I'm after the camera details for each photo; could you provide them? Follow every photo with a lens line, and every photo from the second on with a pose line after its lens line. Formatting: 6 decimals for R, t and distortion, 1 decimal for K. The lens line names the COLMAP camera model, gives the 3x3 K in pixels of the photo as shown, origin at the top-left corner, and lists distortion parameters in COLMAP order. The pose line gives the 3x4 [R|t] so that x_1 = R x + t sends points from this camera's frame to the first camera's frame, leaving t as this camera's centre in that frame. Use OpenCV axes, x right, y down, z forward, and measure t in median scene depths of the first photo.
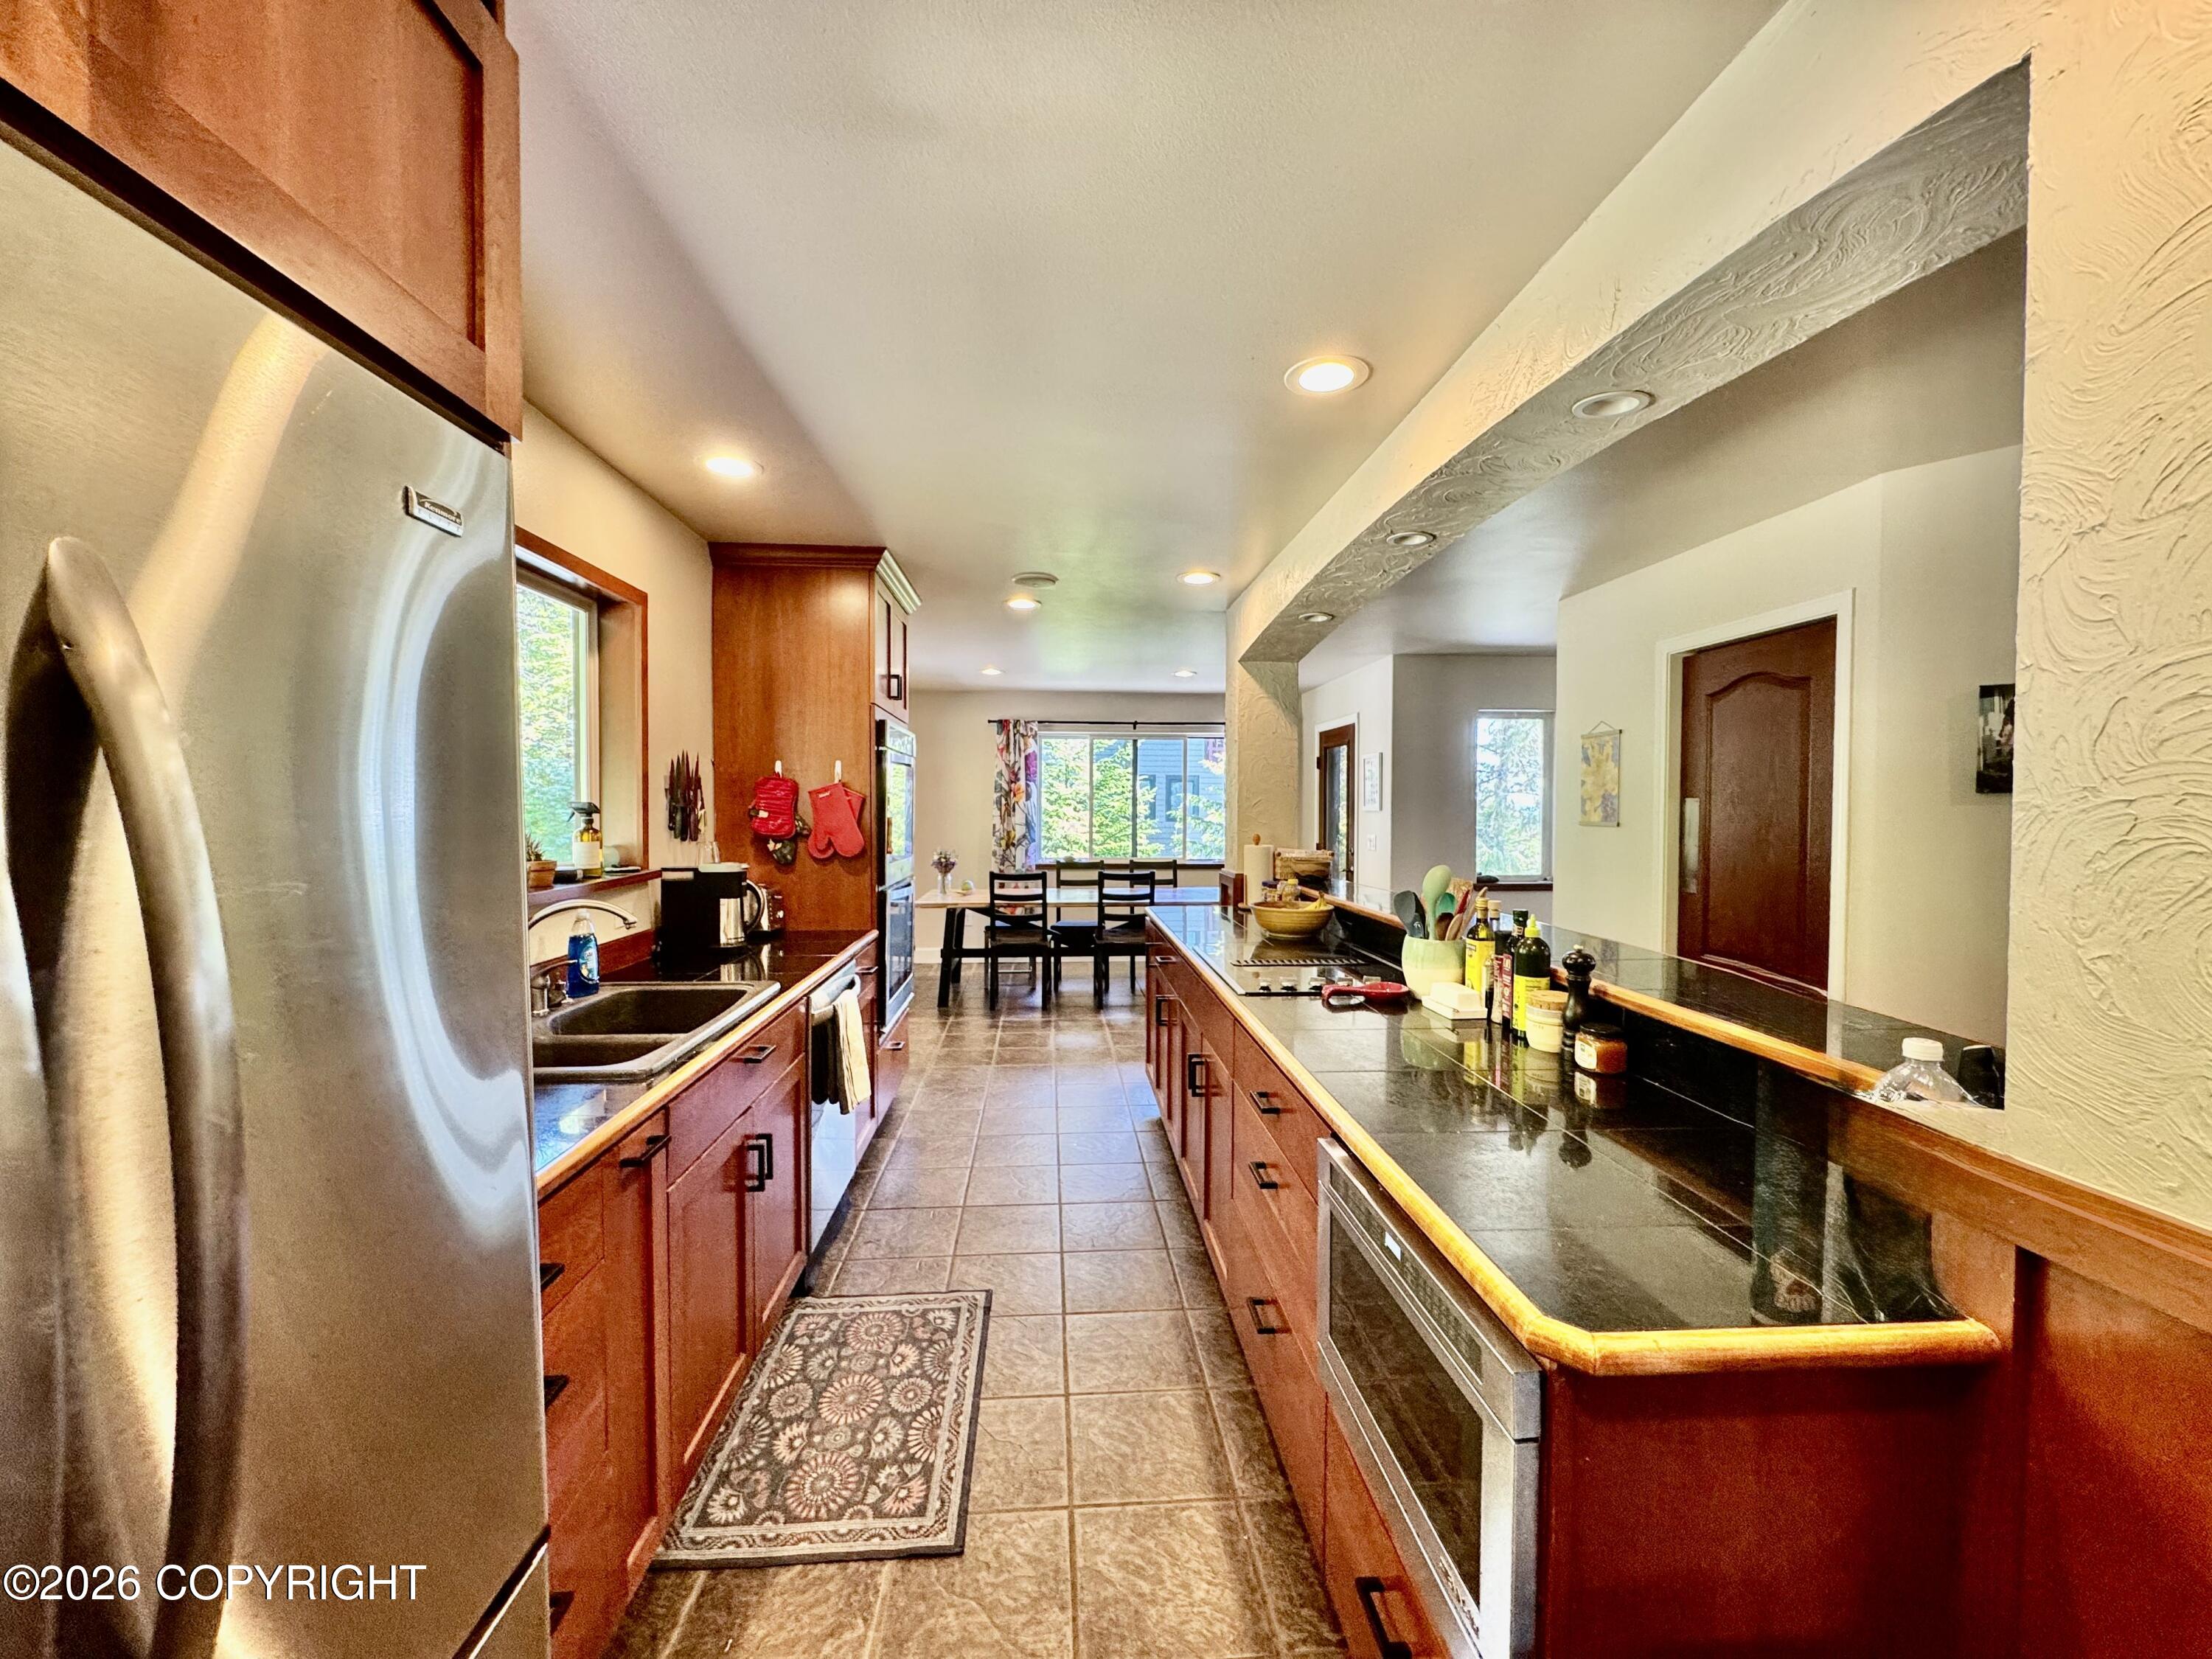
lens RADIAL K [[887.2, 0, 1103.3], [0, 887.2, 825.6], [0, 0, 1]] dist [-0.002882, -0.000114]
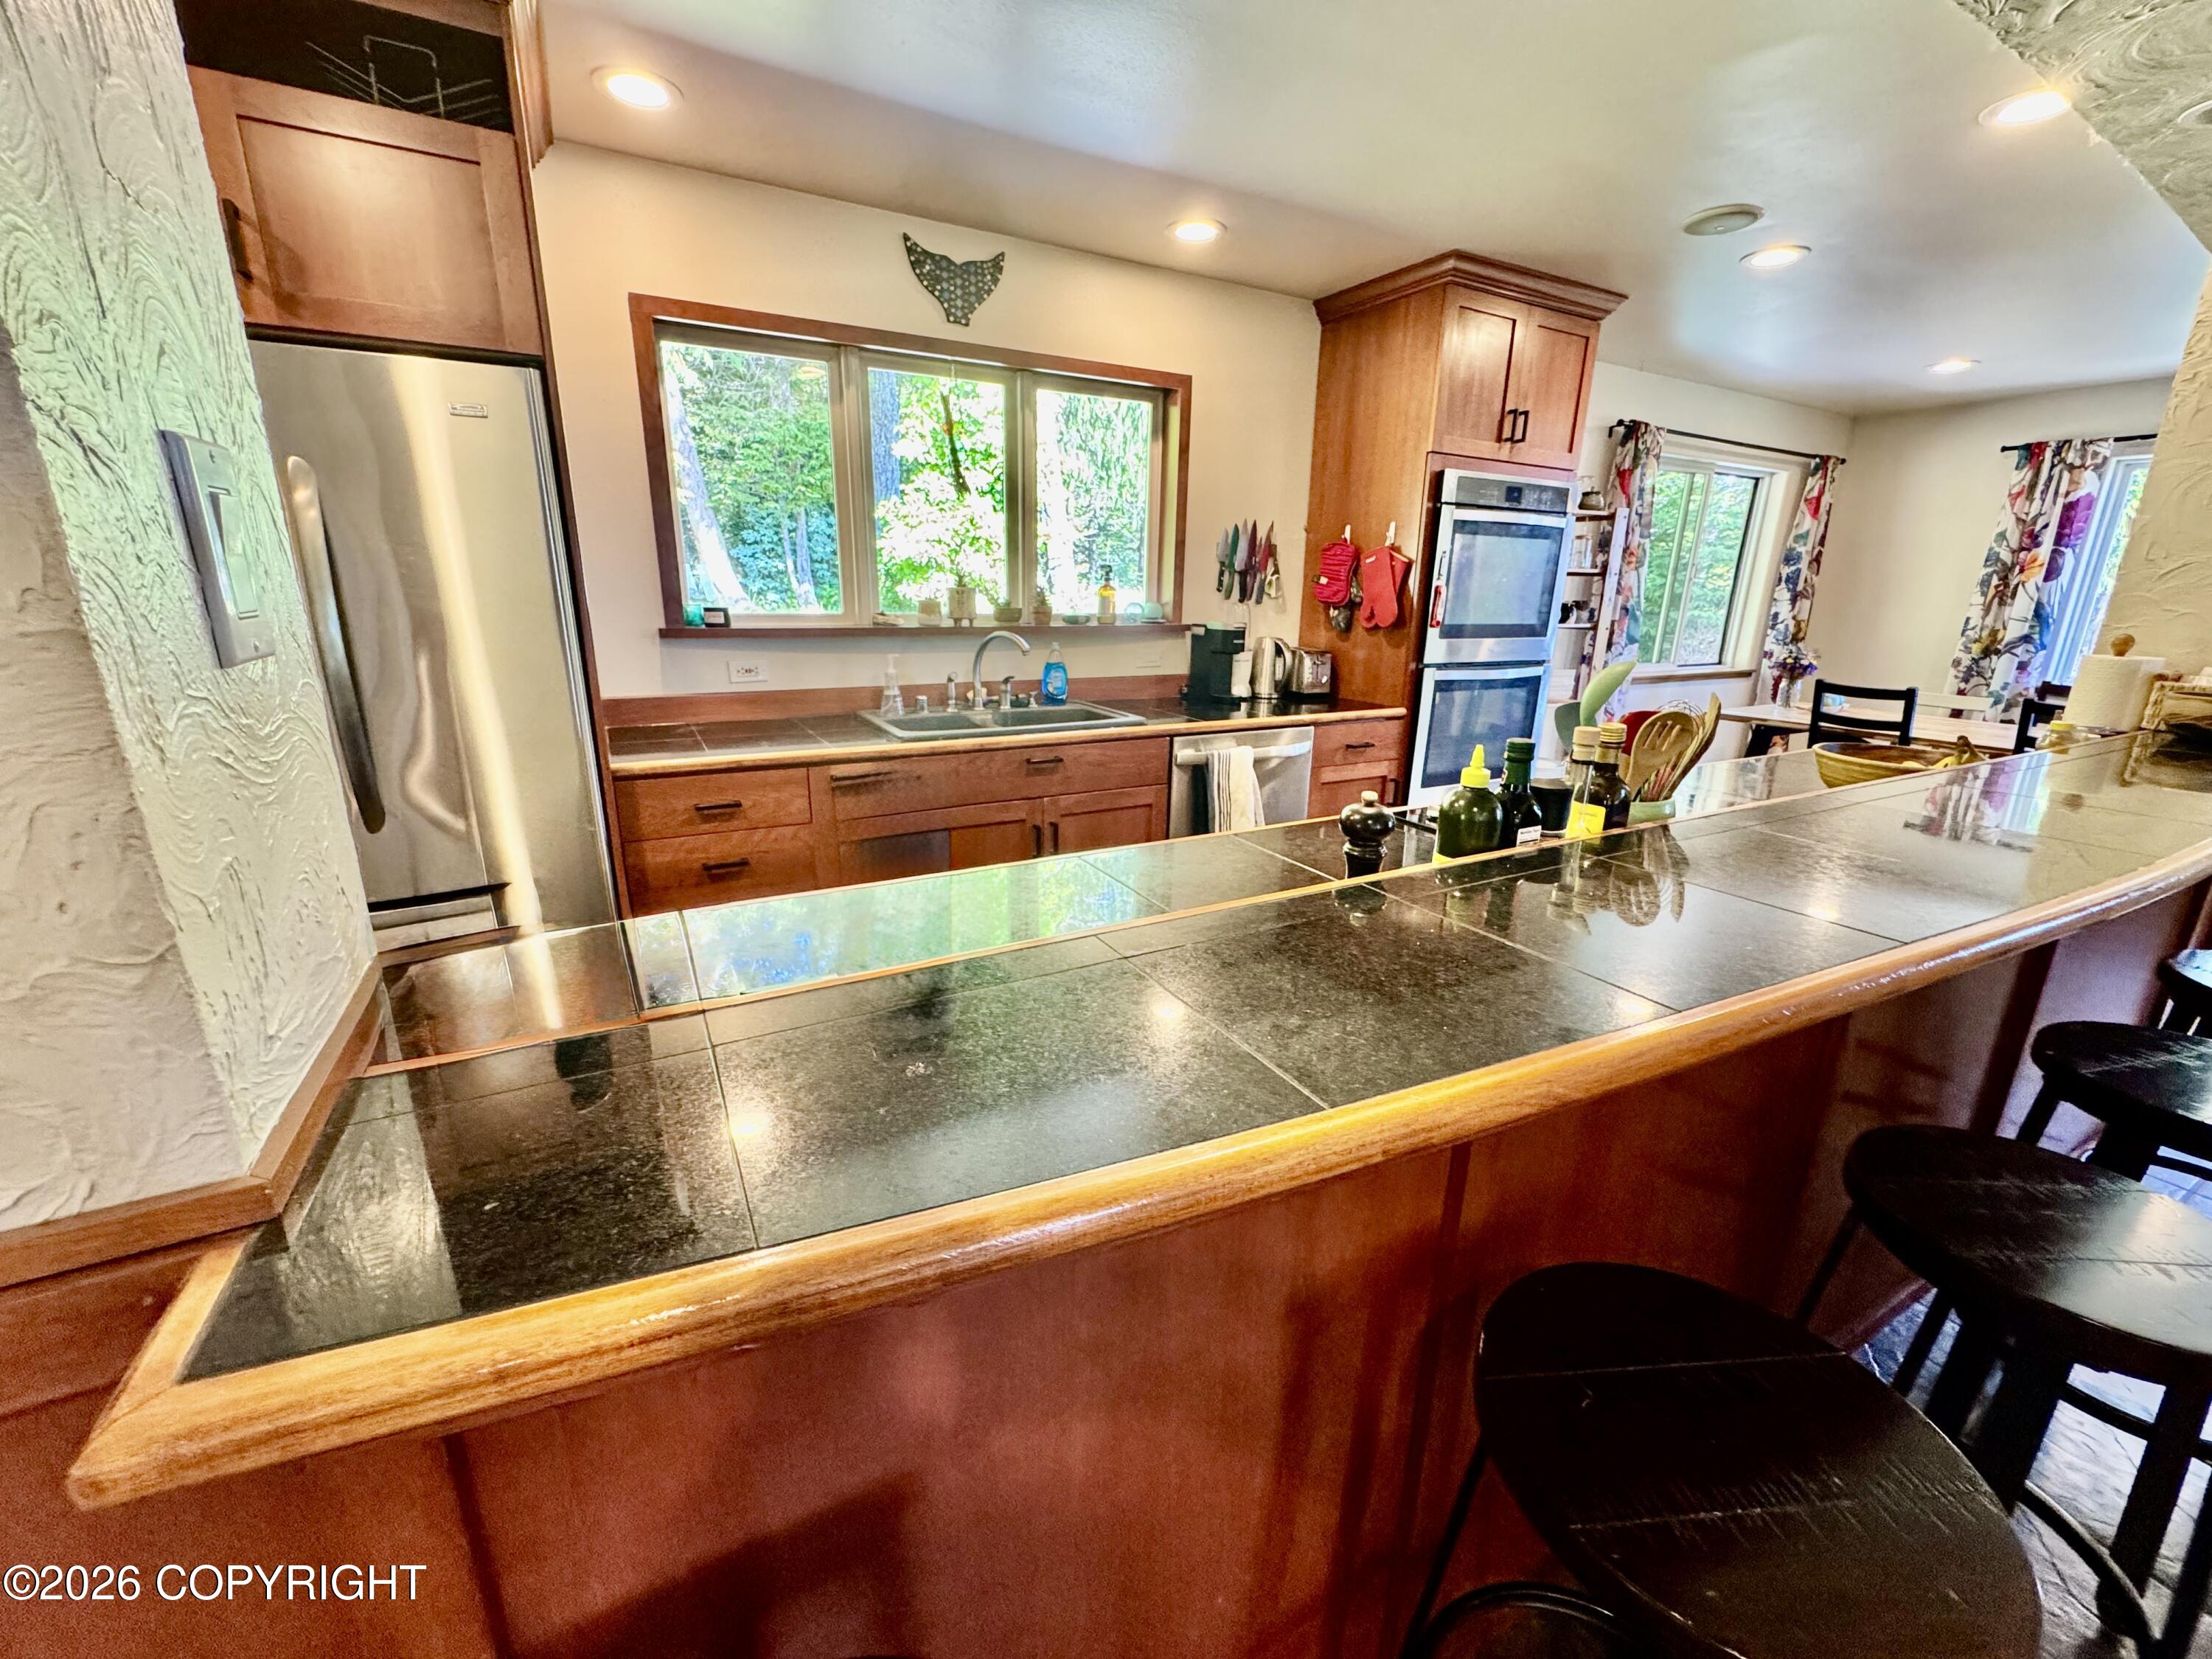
lens RADIAL K [[887.2, 0, 1108.3], [0, 887.2, 840.5], [0, 0, 1]] dist [-0.002882, -0.000114]
pose [[0.424896, 0.257259, -0.867918, 0.483149], [-0.035892, 0.962802, 0.267813, 0.011271], [0.904530, -0.082642, 0.418325, 0.307898]]
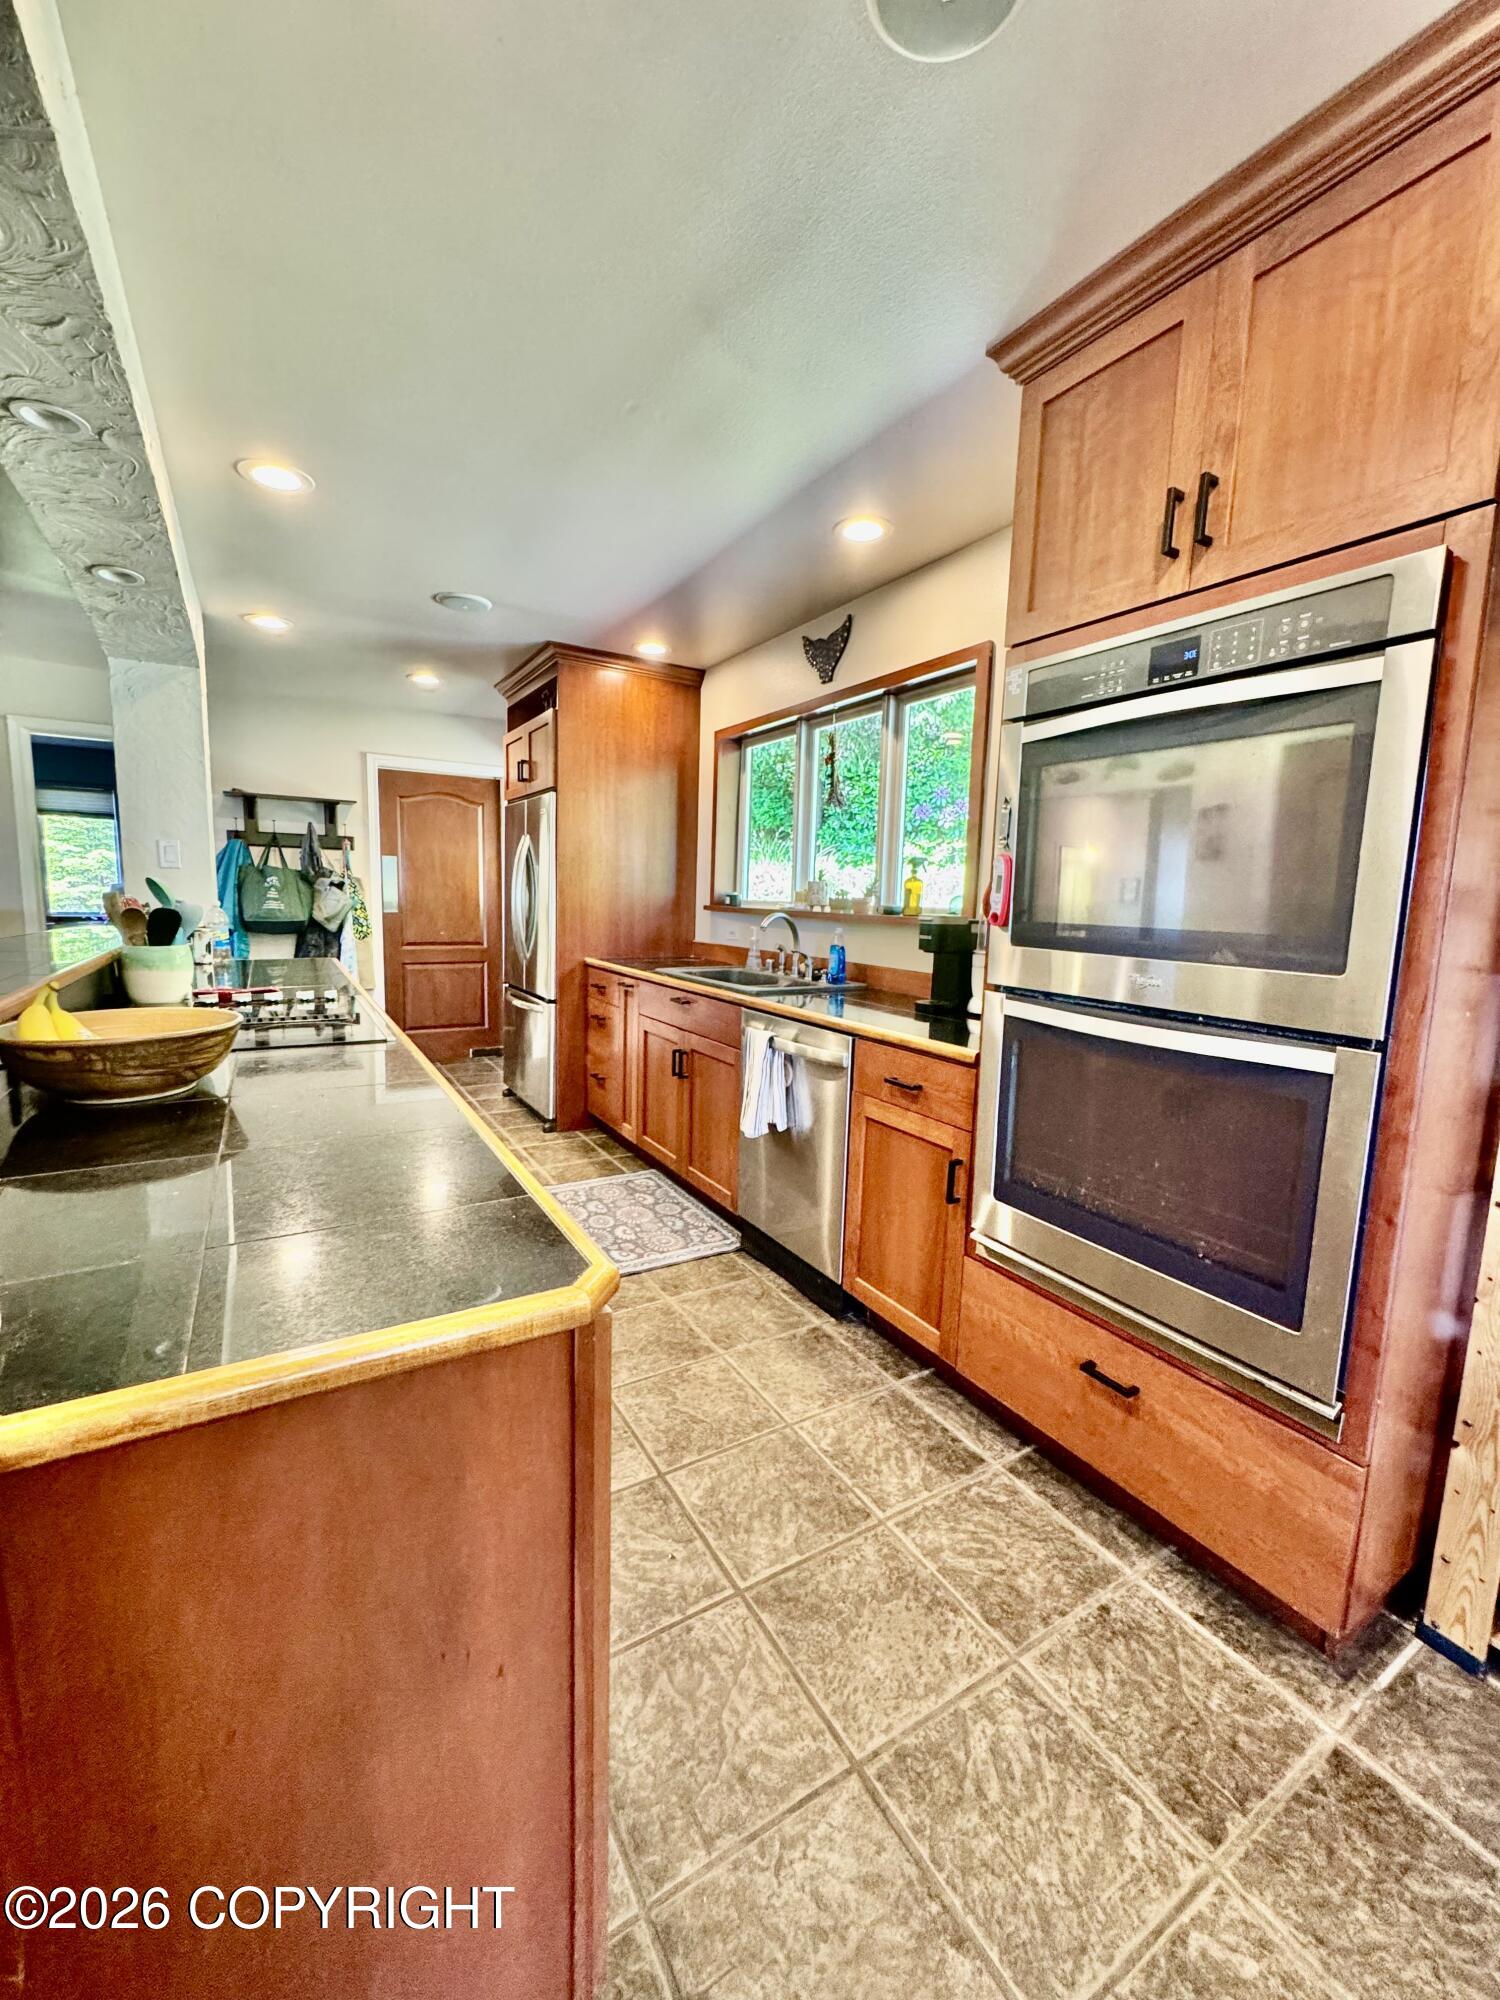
lens RADIAL K [[802.2, 0, 753.3], [0, 802.2, 995.9], [0, 0, 1]] dist [-0.002882, -0.000114]
pose [[-0.885189, 0.034747, -0.463932, 0.121306], [-0.037685, 0.988575, 0.145945, 0.009756], [0.463703, 0.146672, -0.873766, 1.426019]]
